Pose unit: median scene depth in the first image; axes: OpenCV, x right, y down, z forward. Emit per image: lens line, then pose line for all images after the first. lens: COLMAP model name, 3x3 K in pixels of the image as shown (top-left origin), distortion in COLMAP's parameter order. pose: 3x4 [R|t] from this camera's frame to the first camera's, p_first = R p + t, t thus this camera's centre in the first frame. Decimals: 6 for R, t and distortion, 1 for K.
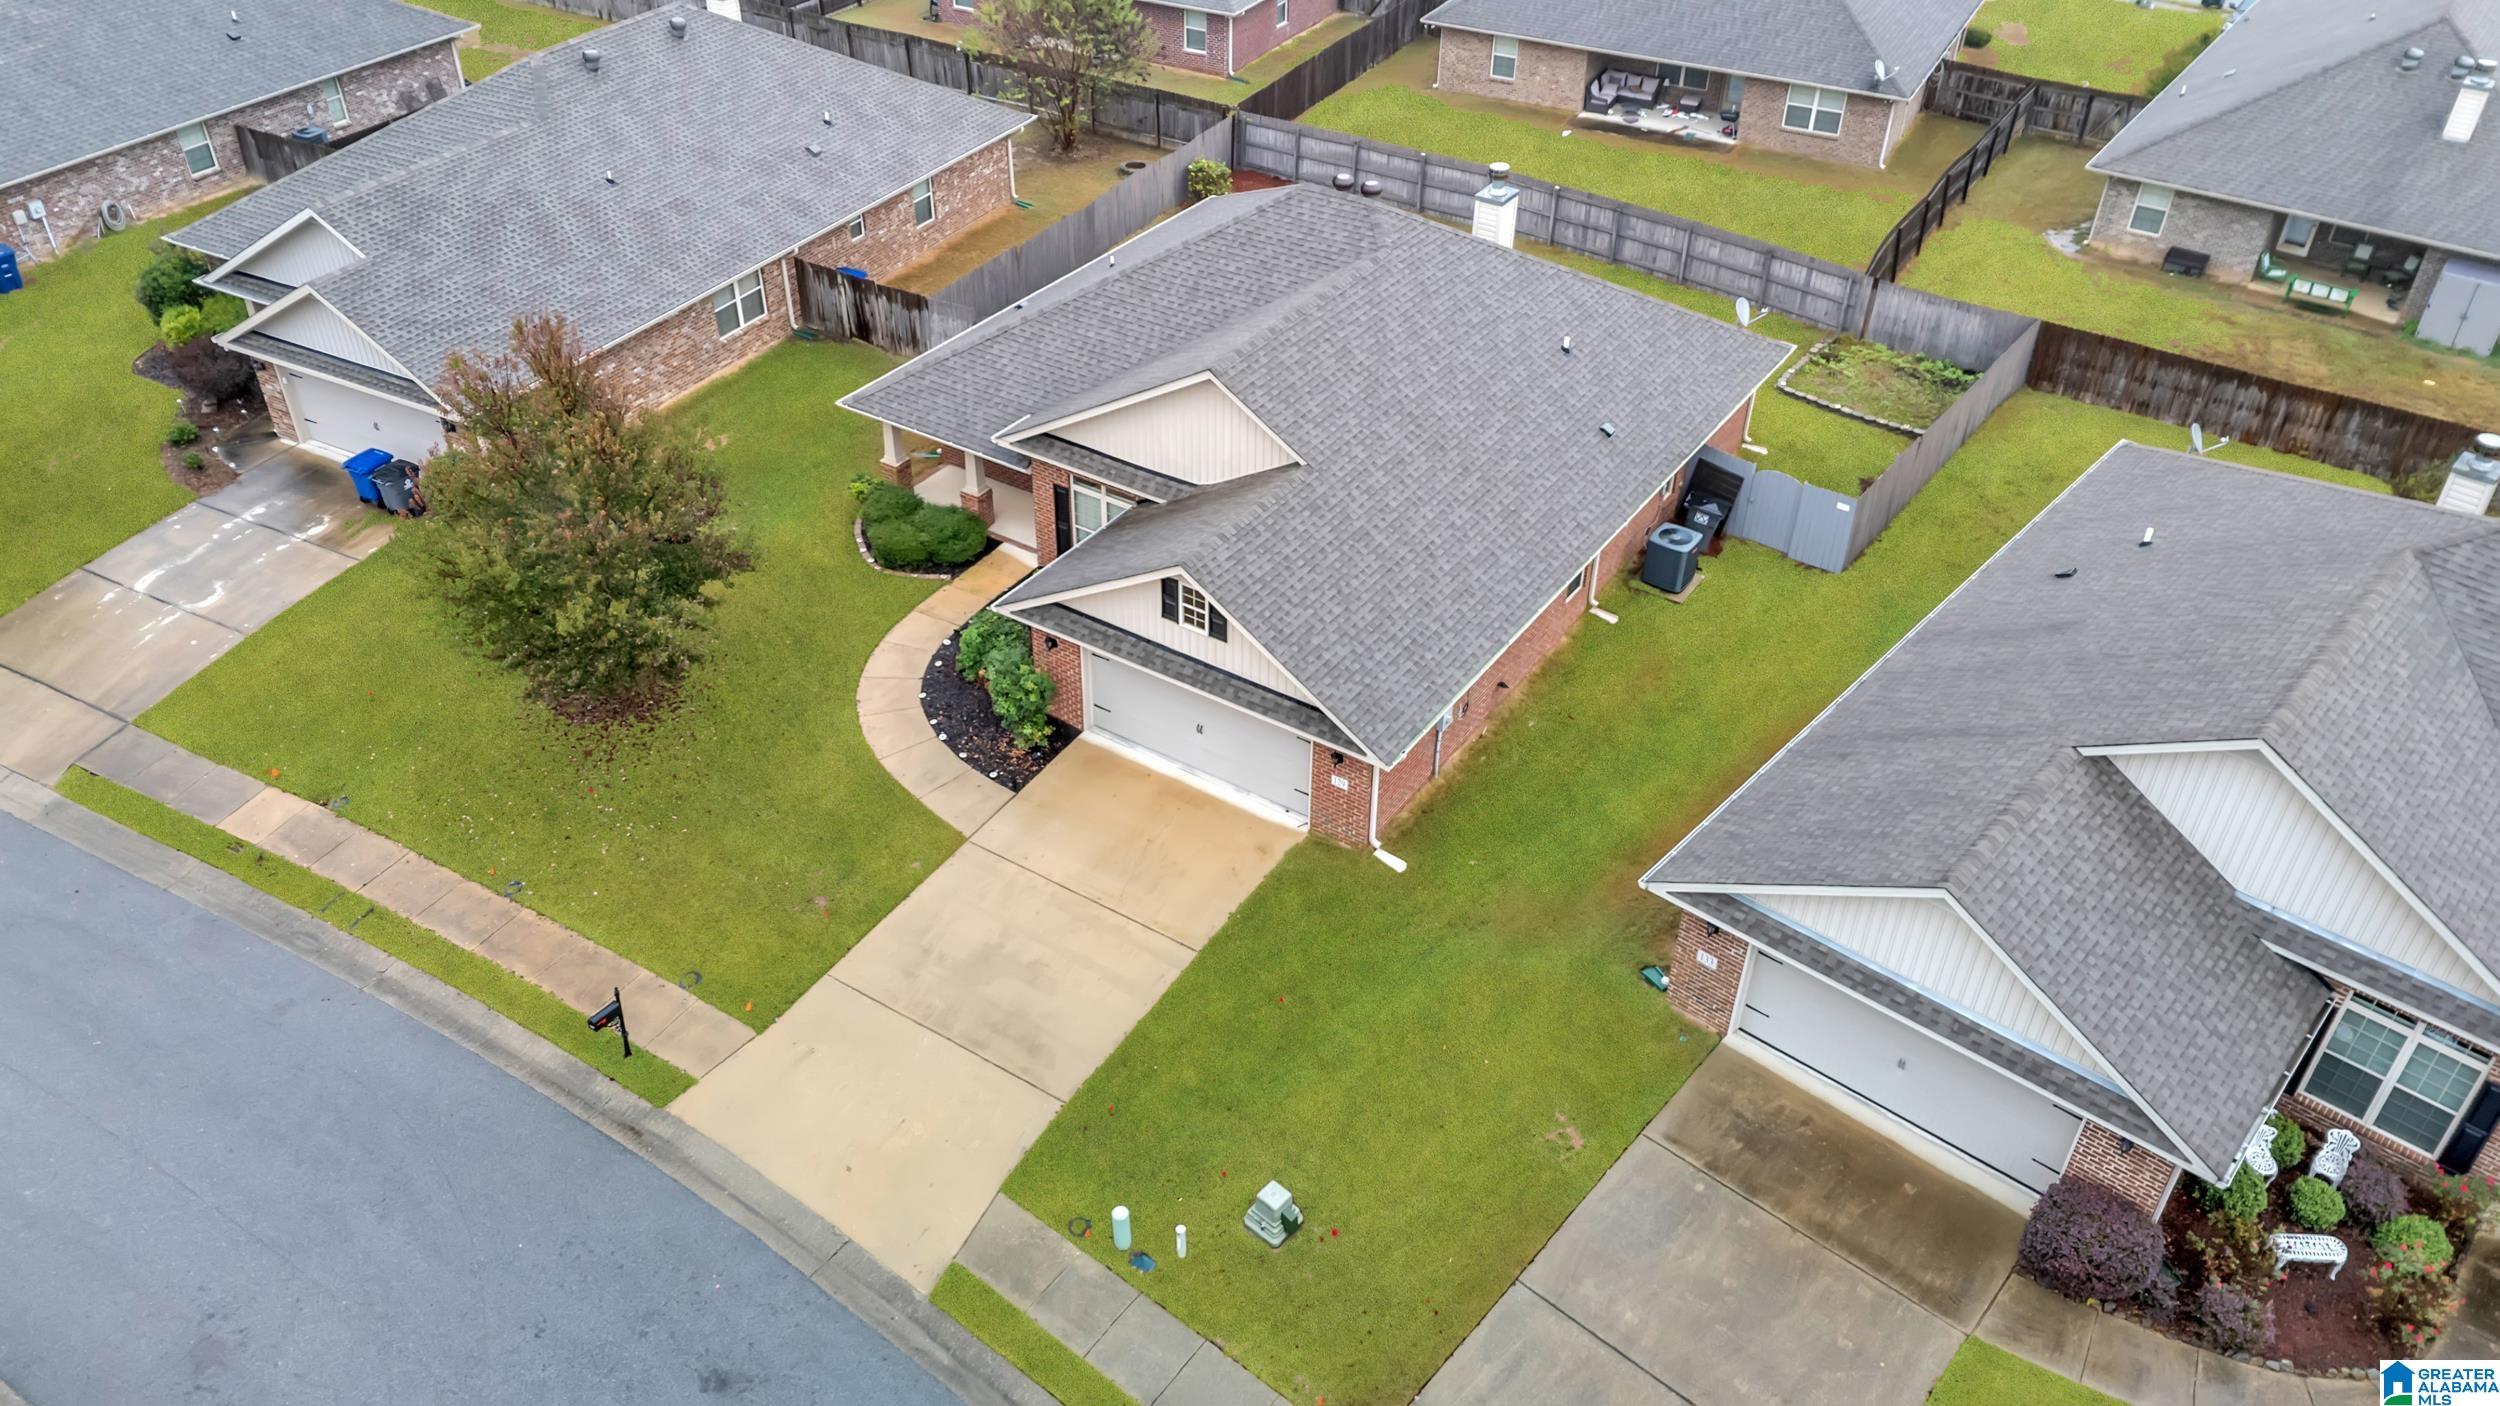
lens RADIAL K [[1838.2, 0, 1241.5], [0, 1838.2, 700.2], [0, 0, 1]] dist [0.043453, -0.022157]
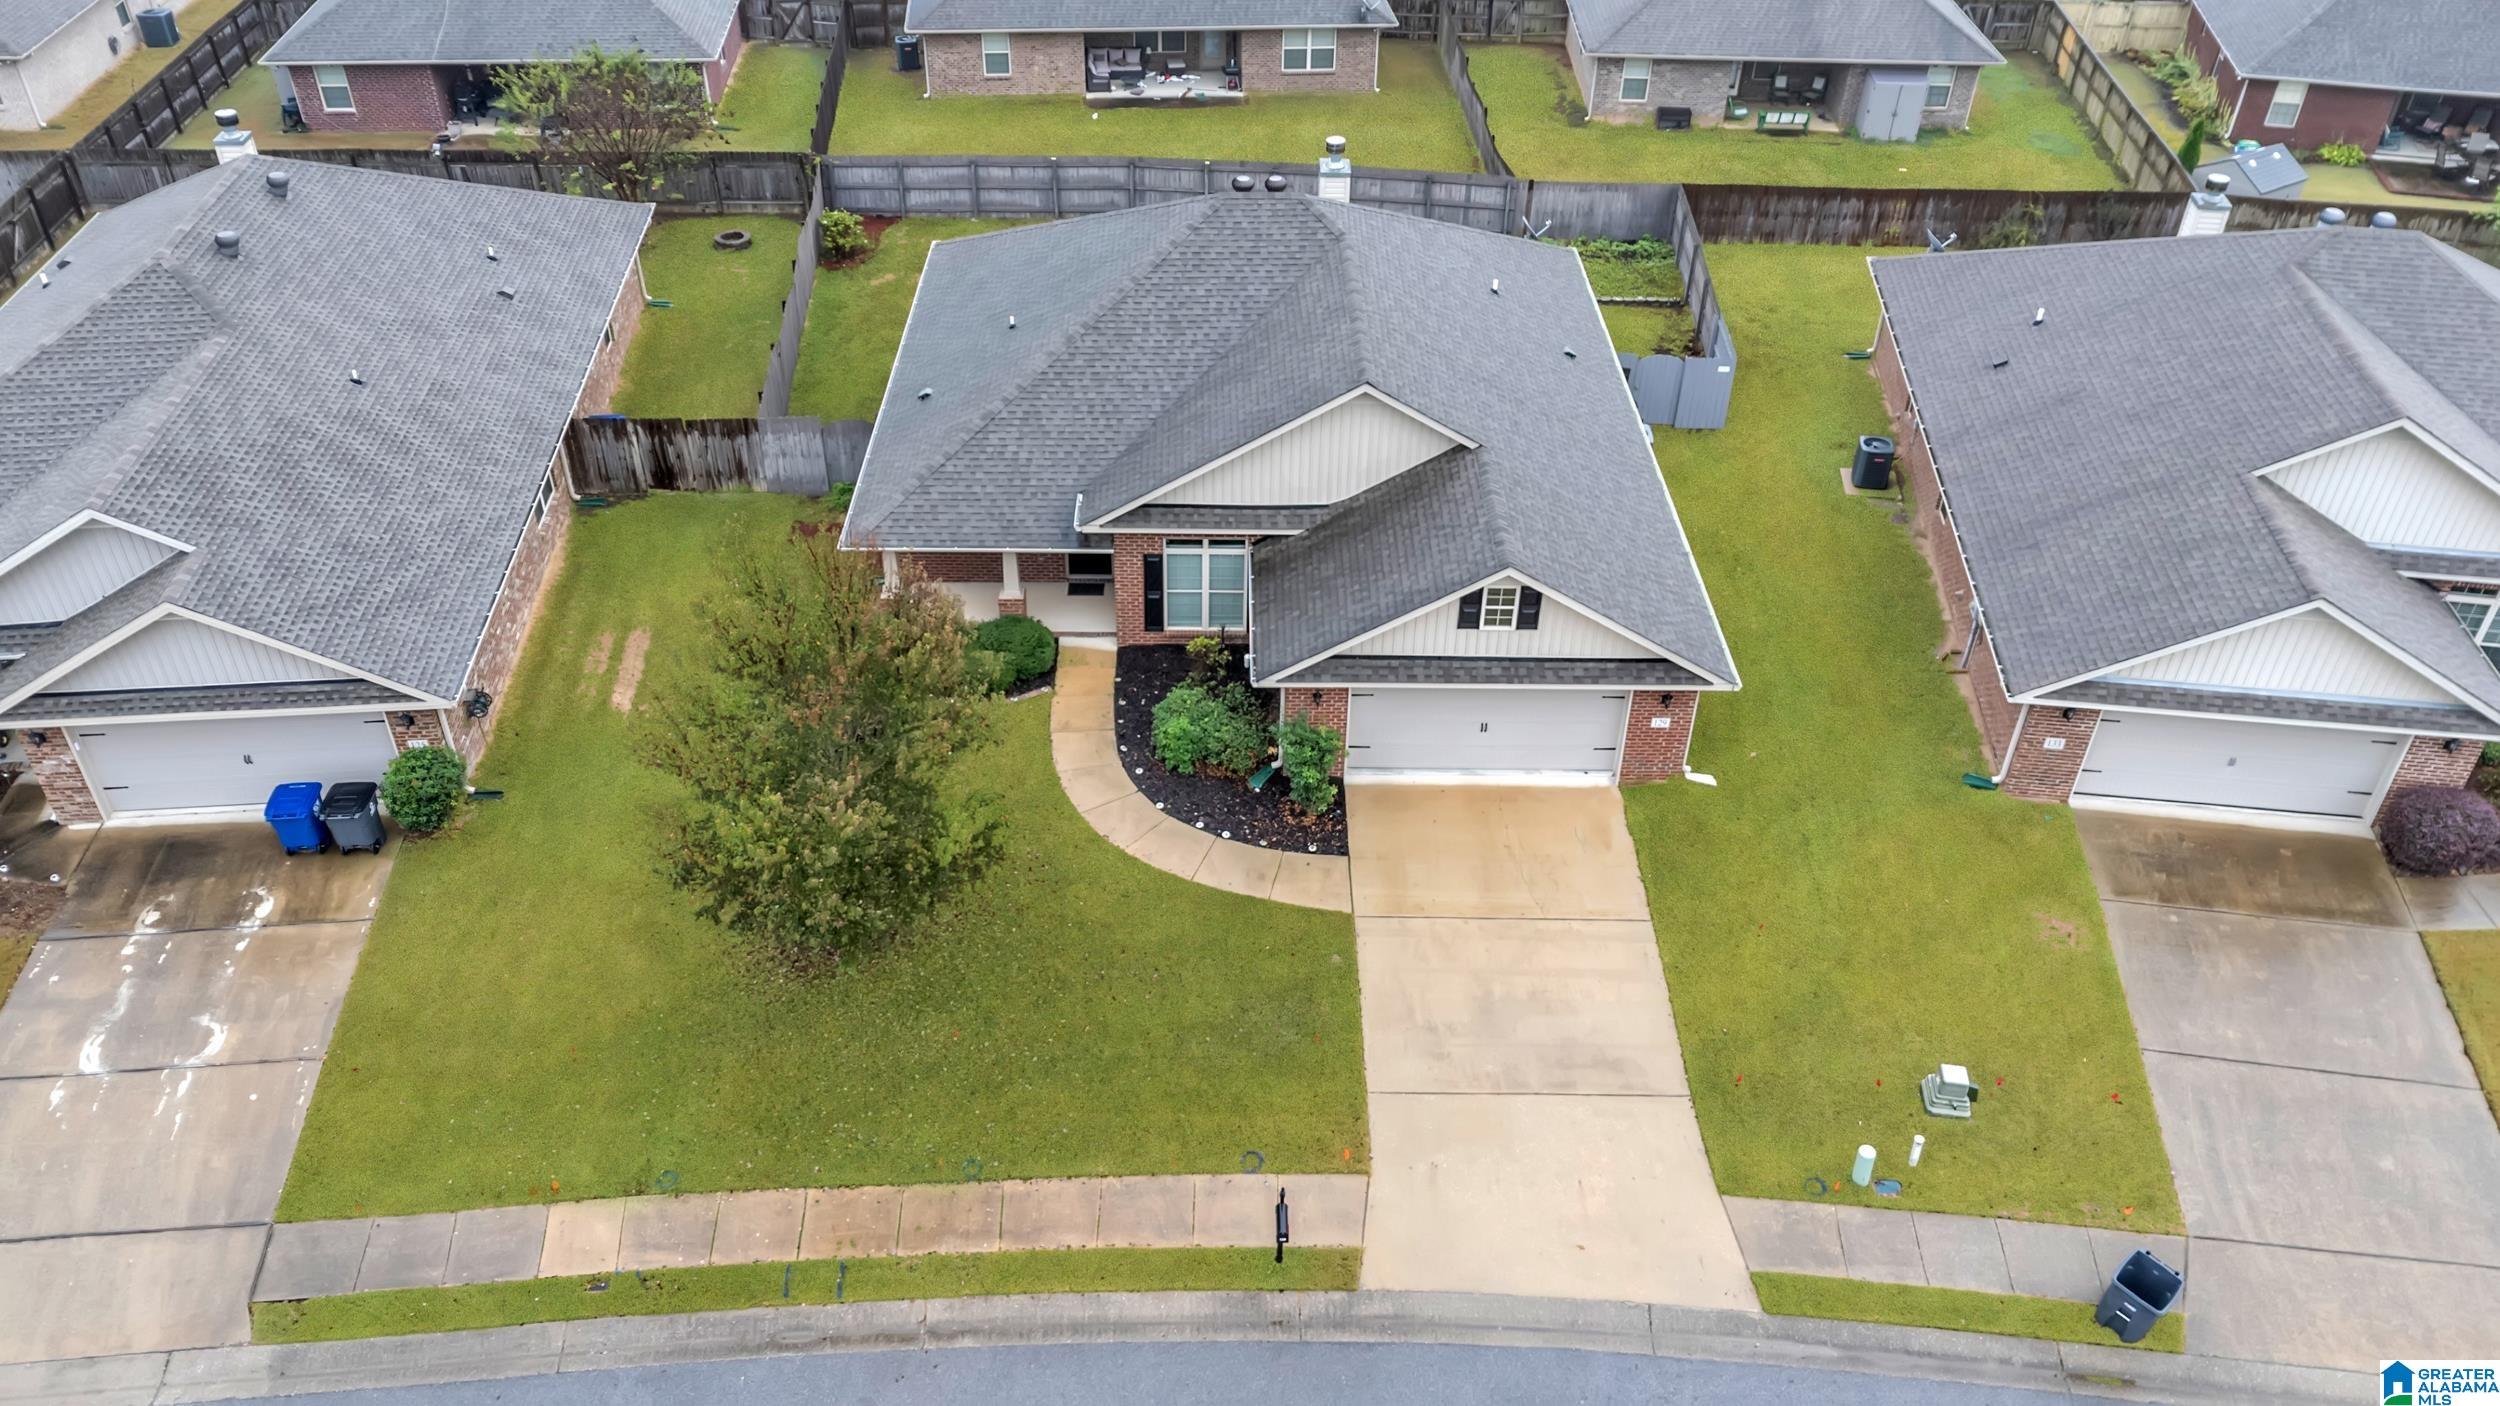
lens RADIAL K [[1838.2, 0, 1246.9], [0, 1838.2, 704.9], [0, 0, 1]] dist [0.043453, -0.022157]
pose [[0.831068, -0.333154, 0.445347, -0.518463], [0.327683, 0.940305, 0.091927, -0.118090], [-0.449388, 0.069535, 0.890626, 0.150381]]
